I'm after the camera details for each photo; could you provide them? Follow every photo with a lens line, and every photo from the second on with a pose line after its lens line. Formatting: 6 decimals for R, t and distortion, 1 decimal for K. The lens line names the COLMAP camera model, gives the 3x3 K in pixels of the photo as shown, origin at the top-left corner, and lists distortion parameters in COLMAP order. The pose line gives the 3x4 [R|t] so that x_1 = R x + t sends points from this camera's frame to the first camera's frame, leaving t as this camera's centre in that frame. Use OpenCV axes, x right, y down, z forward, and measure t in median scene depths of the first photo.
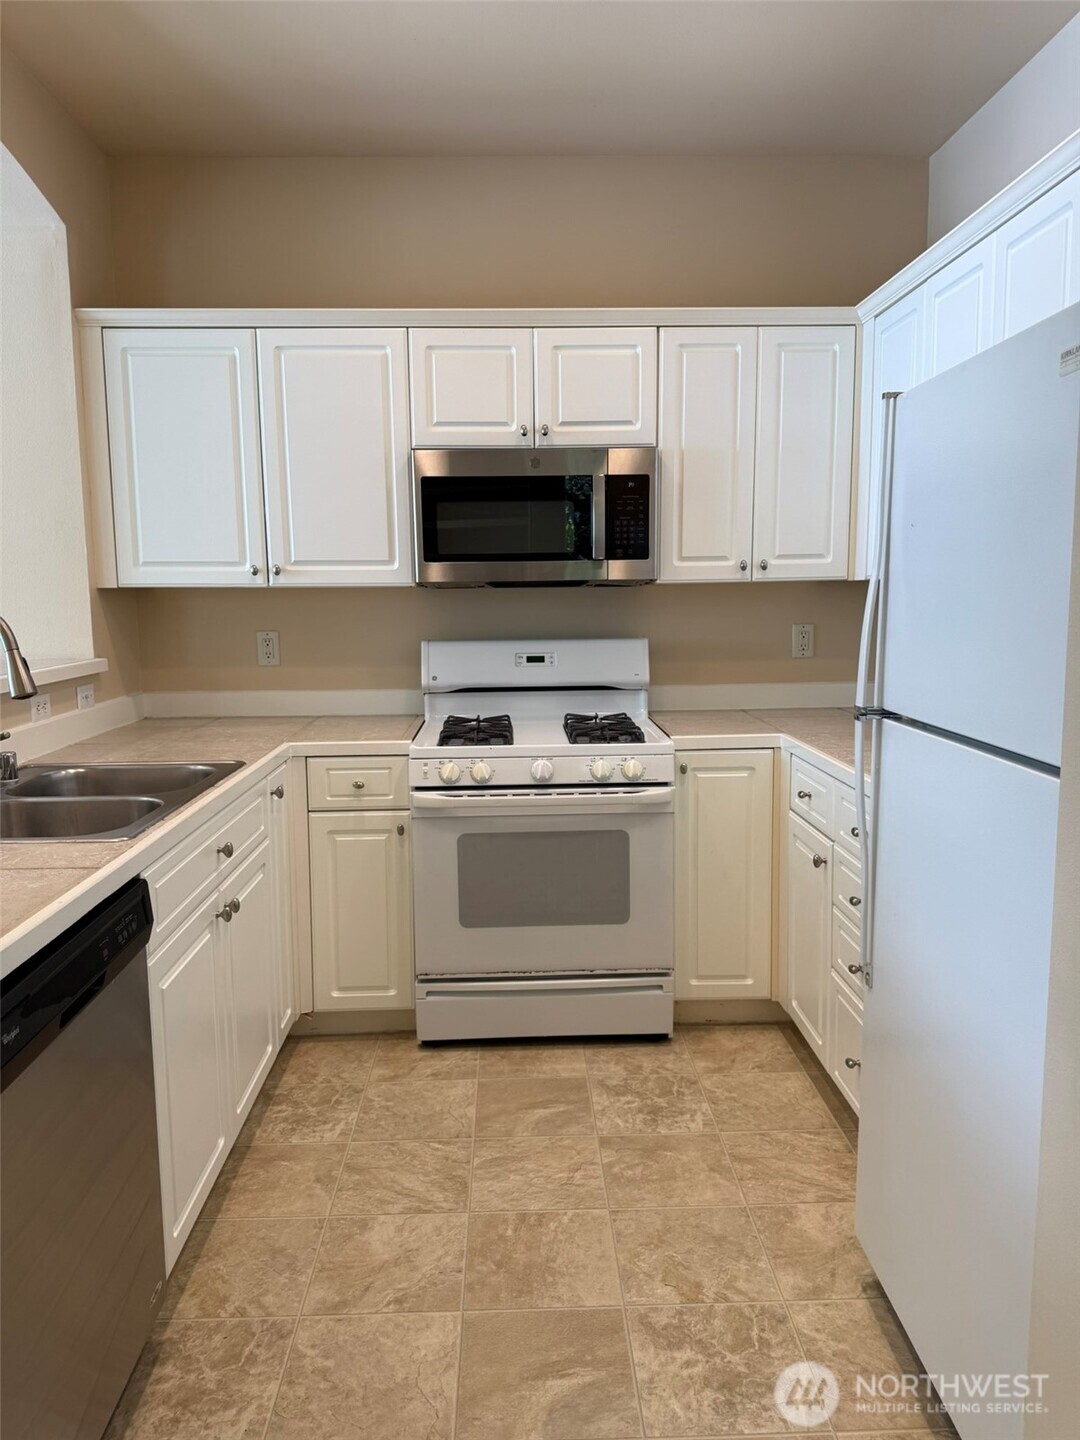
lens RADIAL K [[1017.9, 0, 542.3], [0, 1017.9, 730.1], [0, 0, 1]] dist [0.057037, -0.046043]
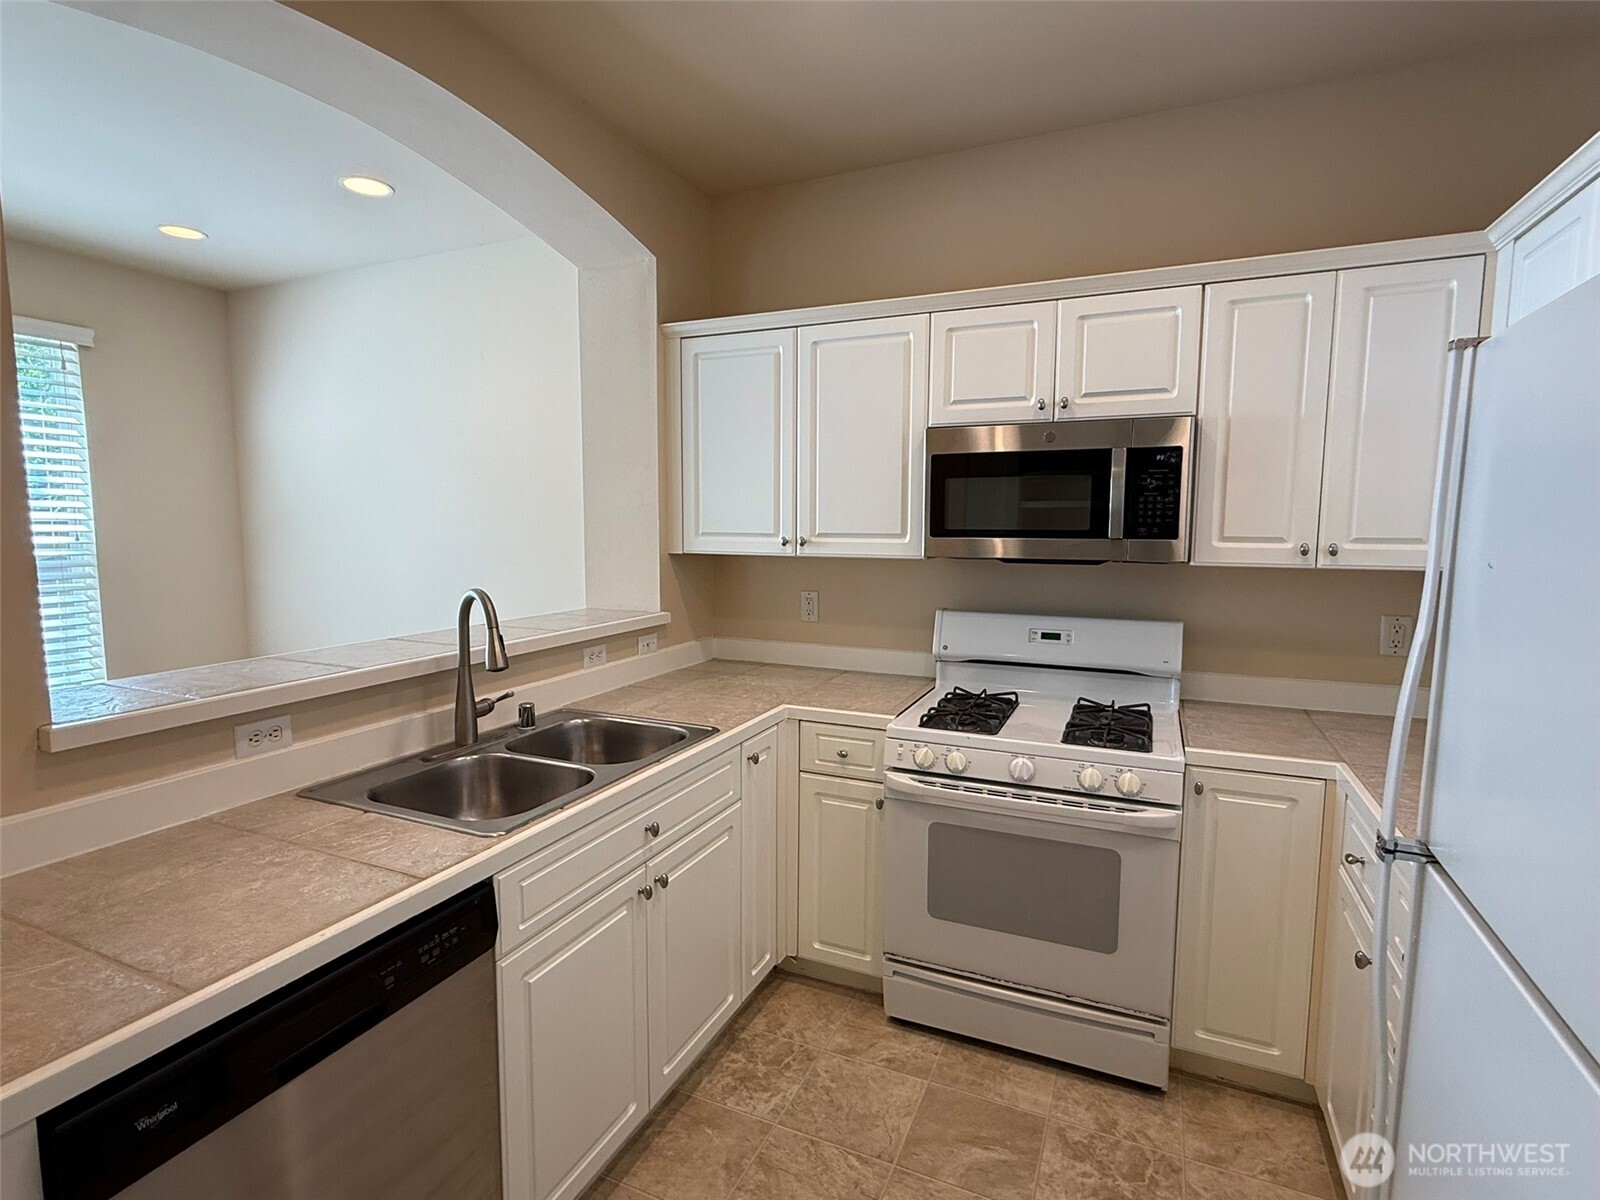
lens RADIAL K [[793.1, 0, 800.4], [0, 793.1, 604.3], [0, 0, 1]] dist [-0.002214, 0.001367]
pose [[0.898566, 0.061398, -0.434521, 0.115481], [-0.074909, 0.997092, -0.014019, -0.079642], [0.432397, 0.045147, 0.900552, 0.242843]]
